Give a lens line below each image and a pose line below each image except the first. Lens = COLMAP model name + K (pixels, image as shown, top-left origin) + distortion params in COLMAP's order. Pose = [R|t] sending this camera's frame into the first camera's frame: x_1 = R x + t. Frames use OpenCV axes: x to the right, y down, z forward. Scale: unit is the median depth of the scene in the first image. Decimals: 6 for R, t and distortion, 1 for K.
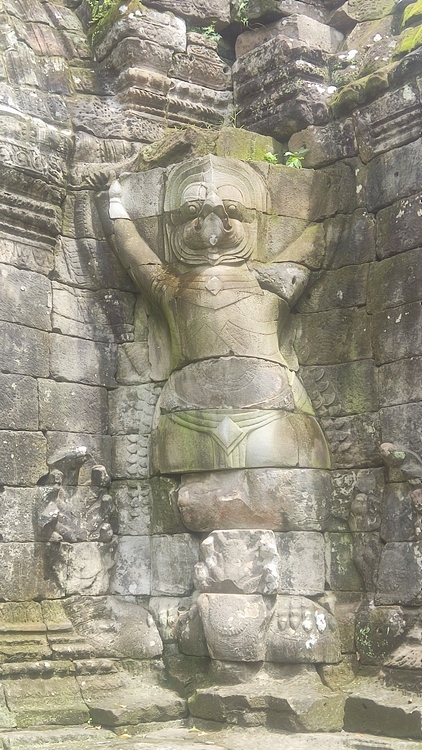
lens RADIAL K [[1069.0, 0, 211.0], [0, 1069.0, 375.0], [0, 0, 1]] dist [0.025584, 0.030251]
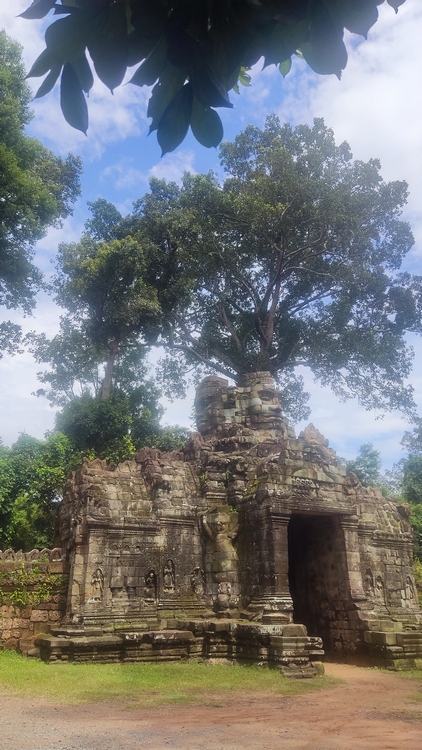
lens RADIAL K [[557.5, 0, 211.0], [0, 557.5, 375.0], [0, 0, 1]] dist [0.117074, -0.172144]
pose [[0.974645, -0.078387, -0.209576, 0.655042], [0.041182, 0.983470, -0.176325, -0.407813], [0.219933, 0.163223, 0.961763, -2.053431]]
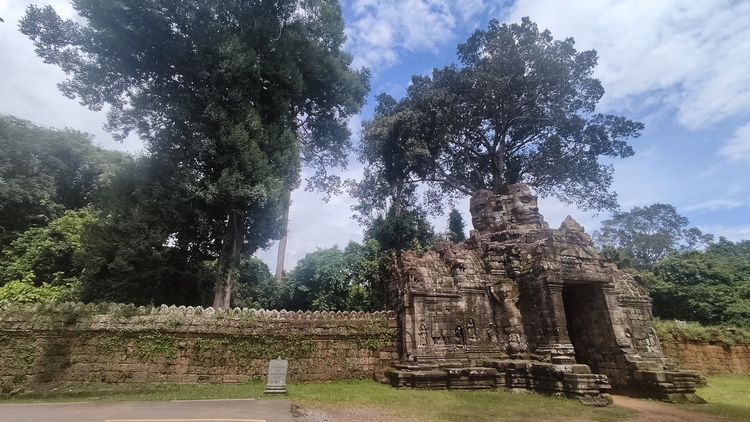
lens RADIAL K [[347.2, 0, 375.7], [0, 347.2, 203.4], [0, 0, 1]] dist [0.001737, 0.000286]
pose [[0.905483, -0.153469, -0.395661, 0.256233], [0.077805, 0.976553, -0.200725, -0.350167], [0.417189, 0.150969, 0.896193, -1.817156]]
